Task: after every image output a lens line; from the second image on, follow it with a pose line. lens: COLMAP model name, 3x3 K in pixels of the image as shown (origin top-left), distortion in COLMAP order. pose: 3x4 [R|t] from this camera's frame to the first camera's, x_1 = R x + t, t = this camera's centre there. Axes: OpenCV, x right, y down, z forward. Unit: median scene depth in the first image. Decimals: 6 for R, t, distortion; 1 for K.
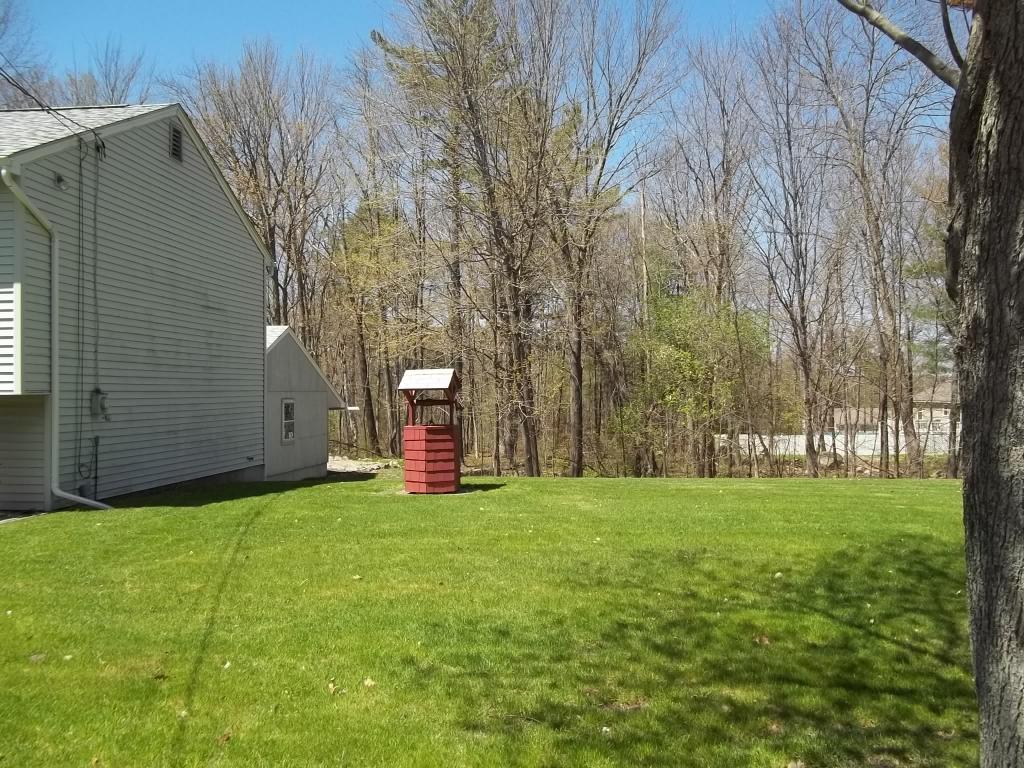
lens RADIAL K [[975.6, 0, 510.4], [0, 975.6, 384.5], [0, 0, 1]] dist [-0.018133, 0.000000]
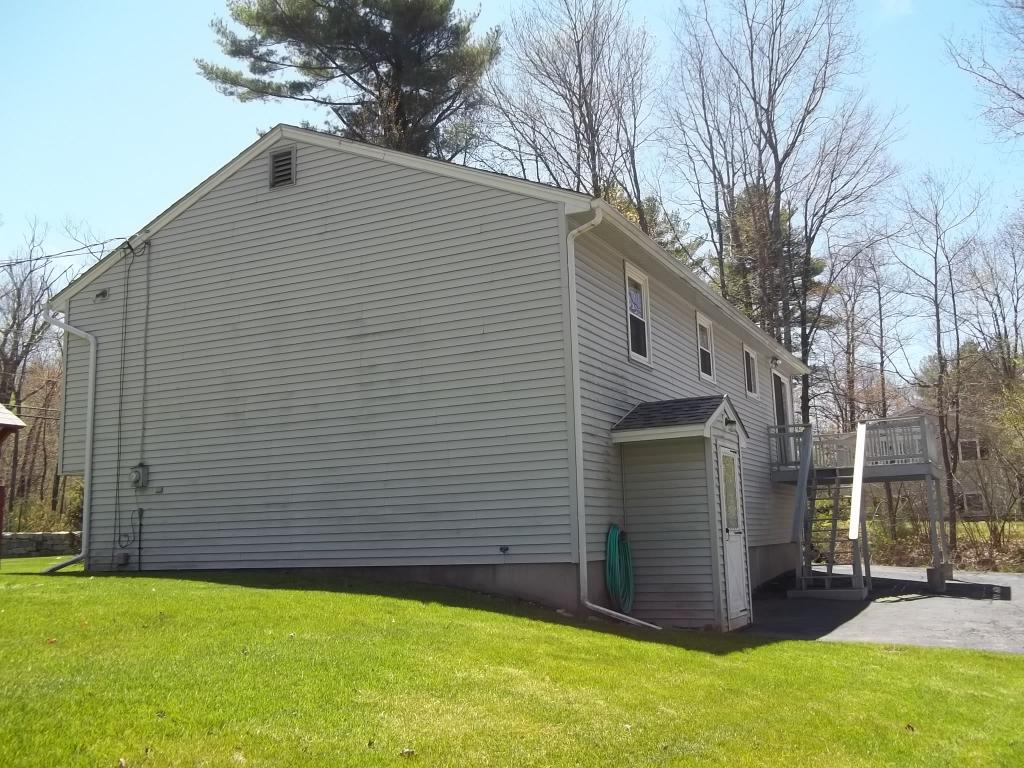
lens RADIAL K [[975.6, 0, 509.1], [0, 975.6, 387.4], [0, 0, 1]] dist [-0.018133, 0.000000]
pose [[-0.354150, -0.133032, -0.925678, 0.426005], [0.036164, 0.987142, -0.155701, 0.102044], [0.934489, -0.088617, -0.344785, 1.745335]]
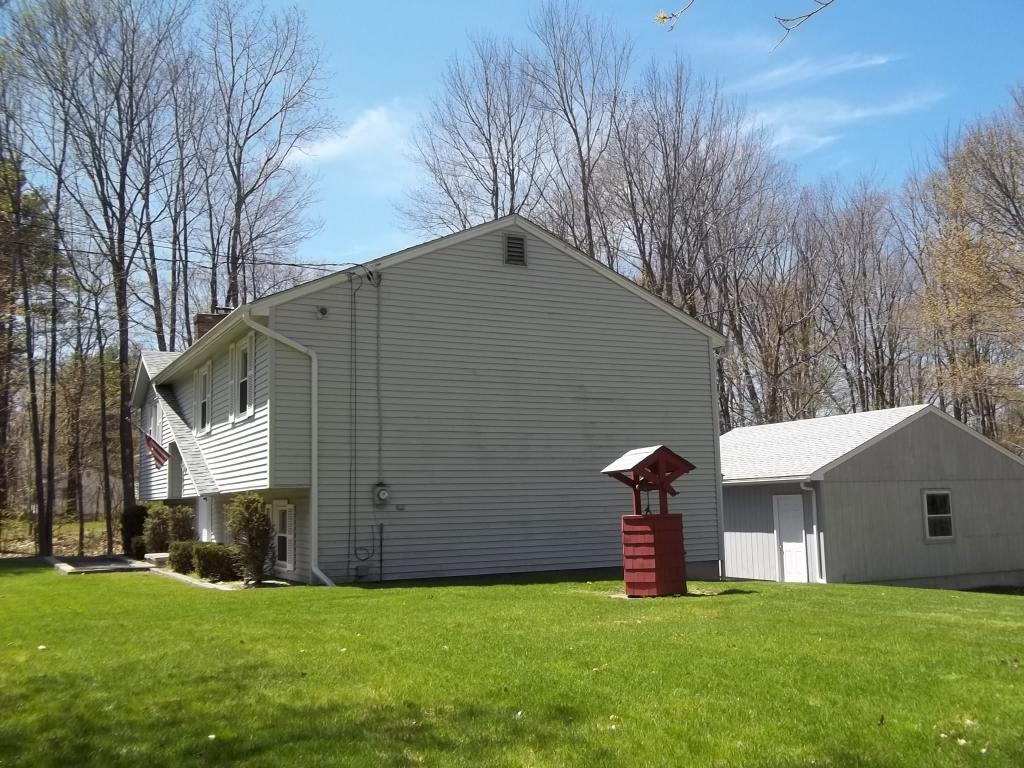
lens RADIAL K [[975.6, 0, 505.5], [0, 975.6, 387.5], [0, 0, 1]] dist [-0.018133, 0.000000]
pose [[0.544350, -0.111567, -0.831406, 0.623732], [0.028206, 0.992990, -0.114782, 0.029602], [0.838384, 0.039031, 0.543681, 0.492363]]
